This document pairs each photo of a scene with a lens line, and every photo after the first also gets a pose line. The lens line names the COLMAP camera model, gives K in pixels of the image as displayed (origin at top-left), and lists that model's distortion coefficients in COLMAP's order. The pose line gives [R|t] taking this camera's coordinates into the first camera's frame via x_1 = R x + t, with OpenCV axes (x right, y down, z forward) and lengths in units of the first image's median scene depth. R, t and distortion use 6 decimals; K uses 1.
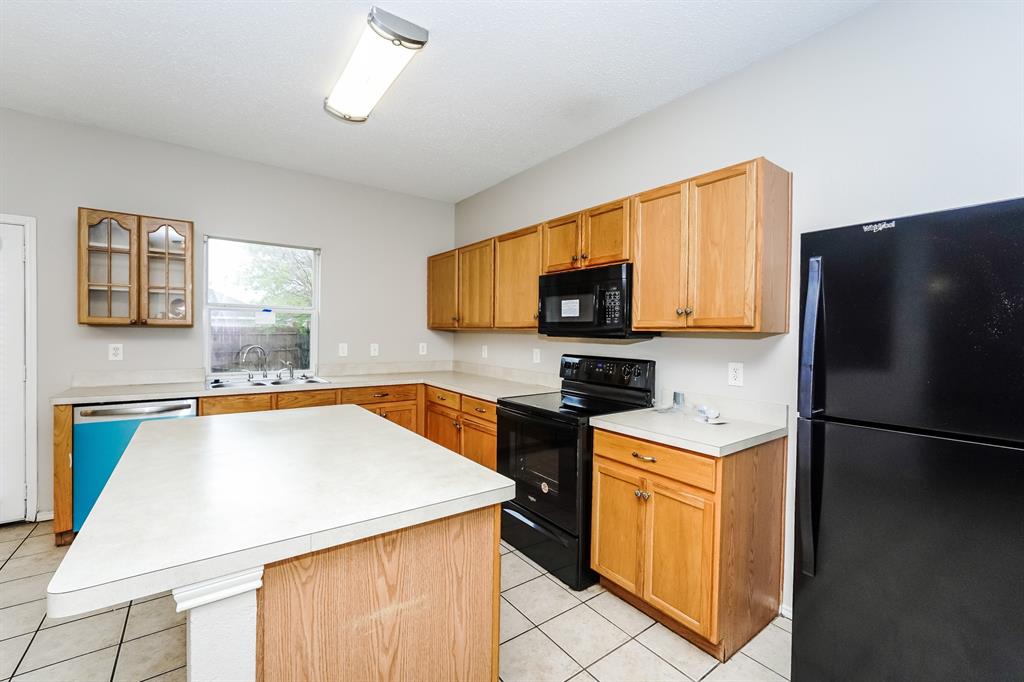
lens RADIAL K [[434.9, 0, 507.6], [0, 434.9, 332.8], [0, 0, 1]] dist [-0.002799, -0.000460]
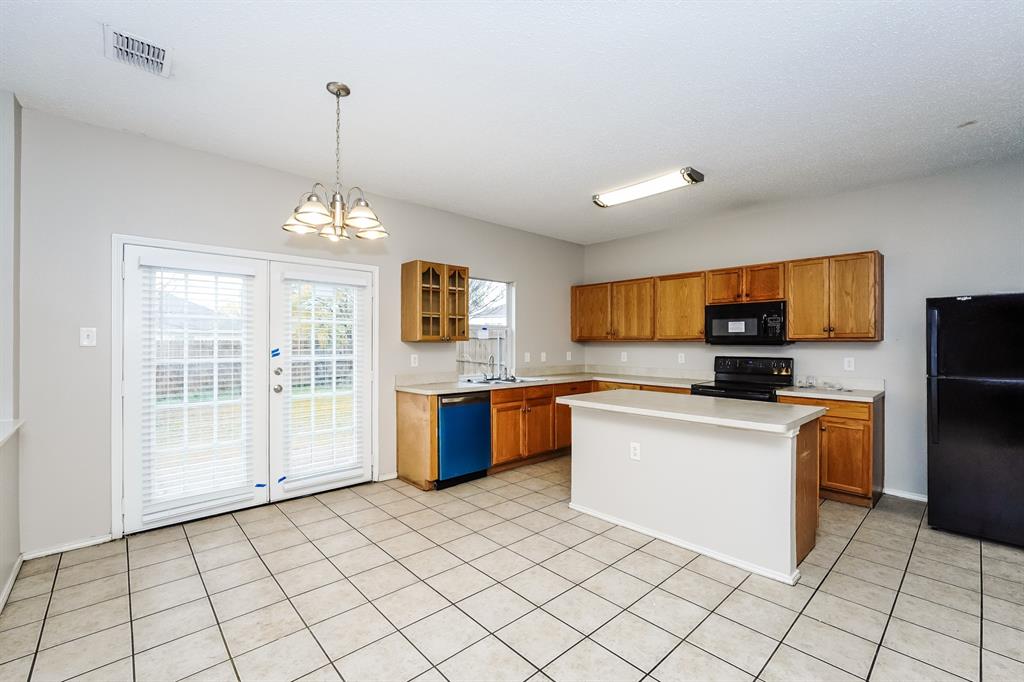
lens RADIAL K [[434.9, 0, 516.7], [0, 434.9, 342.2], [0, 0, 1]] dist [-0.002799, -0.000460]
pose [[0.990720, -0.014376, 0.135153, -0.887089], [0.014196, 0.999897, 0.002294, -0.014775], [-0.135172, -0.000354, 0.990822, -0.489085]]
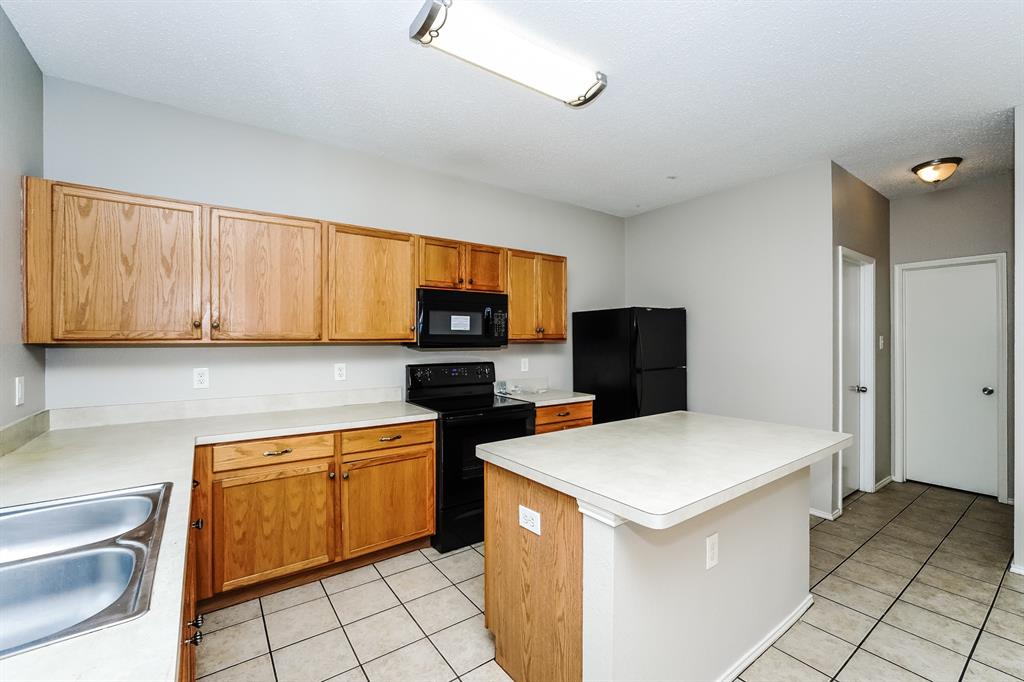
lens RADIAL K [[434.9, 0, 512.0], [0, 434.9, 337.4], [0, 0, 1]] dist [-0.002799, -0.000460]
pose [[-0.003573, -0.011897, 0.999923, -1.026959], [0.004510, 0.999919, 0.011913, -0.031507], [-0.999983, 0.004552, -0.003519, 0.871370]]
